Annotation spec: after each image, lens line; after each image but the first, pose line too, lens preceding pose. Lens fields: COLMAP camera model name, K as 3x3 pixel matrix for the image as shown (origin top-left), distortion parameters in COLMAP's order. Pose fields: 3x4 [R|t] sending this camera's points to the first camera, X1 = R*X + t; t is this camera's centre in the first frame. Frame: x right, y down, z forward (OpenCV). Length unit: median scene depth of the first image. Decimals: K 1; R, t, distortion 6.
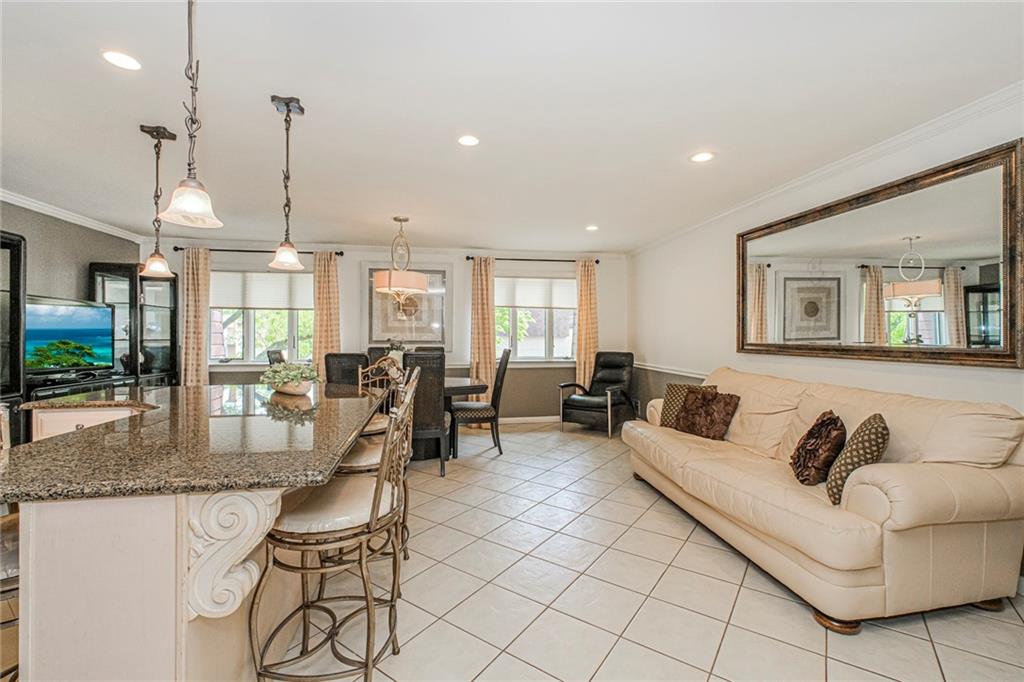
lens RADIAL K [[441.3, 0, 513.6], [0, 441.3, 336.5], [0, 0, 1]] dist [0.001722, -0.000737]
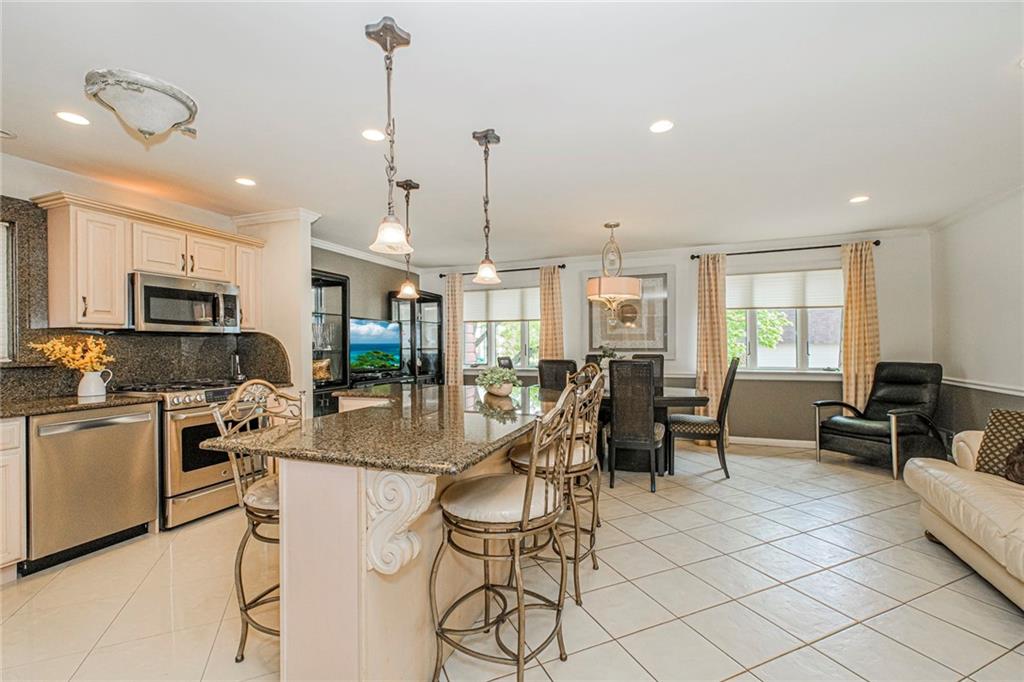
lens RADIAL K [[441.3, 0, 509.2], [0, 441.3, 345.5], [0, 0, 1]] dist [0.001722, -0.000737]
pose [[0.854972, -0.008027, -0.518612, 0.058664], [0.008147, 0.999965, -0.002048, 0.004067], [0.518610, -0.002474, 0.855007, 0.033970]]
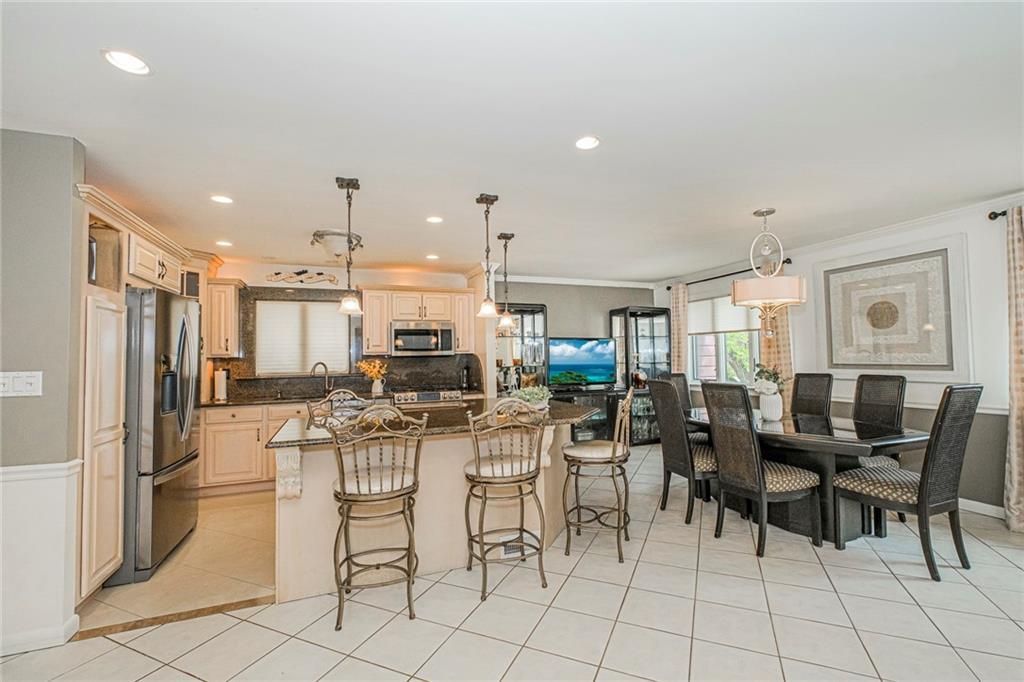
lens RADIAL K [[441.3, 0, 518.9], [0, 441.3, 344.0], [0, 0, 1]] dist [0.001722, -0.000737]
pose [[0.200041, -0.034288, -0.979187, 0.420862], [0.016784, 0.999361, -0.031566, -0.013452], [0.979644, -0.010120, 0.200489, 0.409736]]
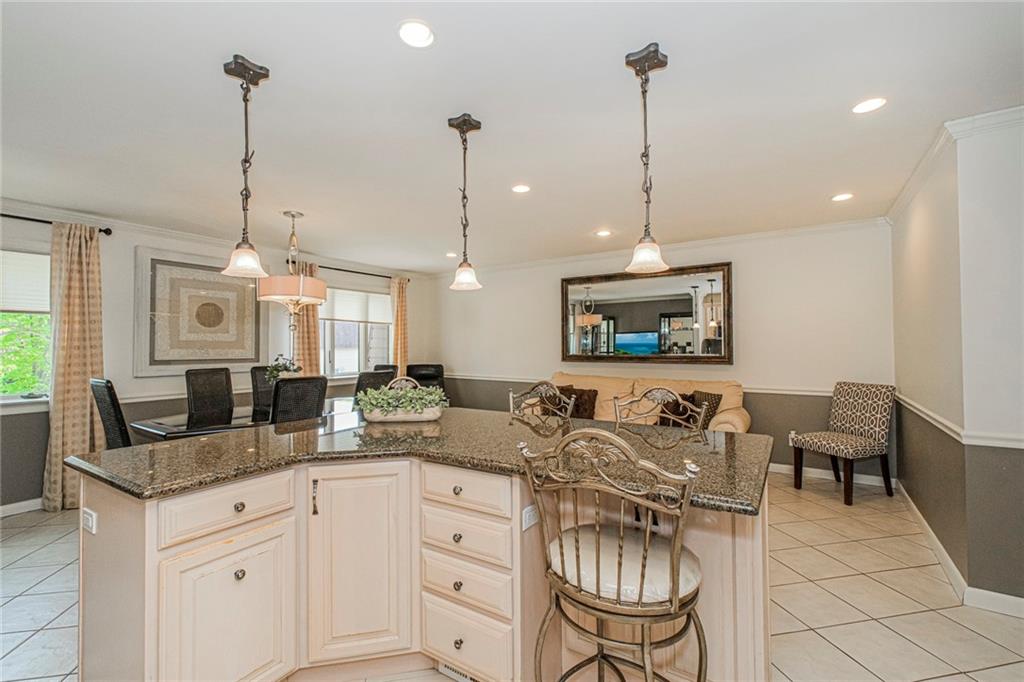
lens RADIAL K [[441.3, 0, 507.1], [0, 441.3, 339.3], [0, 0, 1]] dist [0.001722, -0.000737]
pose [[0.688860, 0.006018, 0.724870, -0.583727], [0.006850, 0.999867, -0.014811, -0.013579], [-0.724862, 0.015169, 0.688727, 0.130052]]
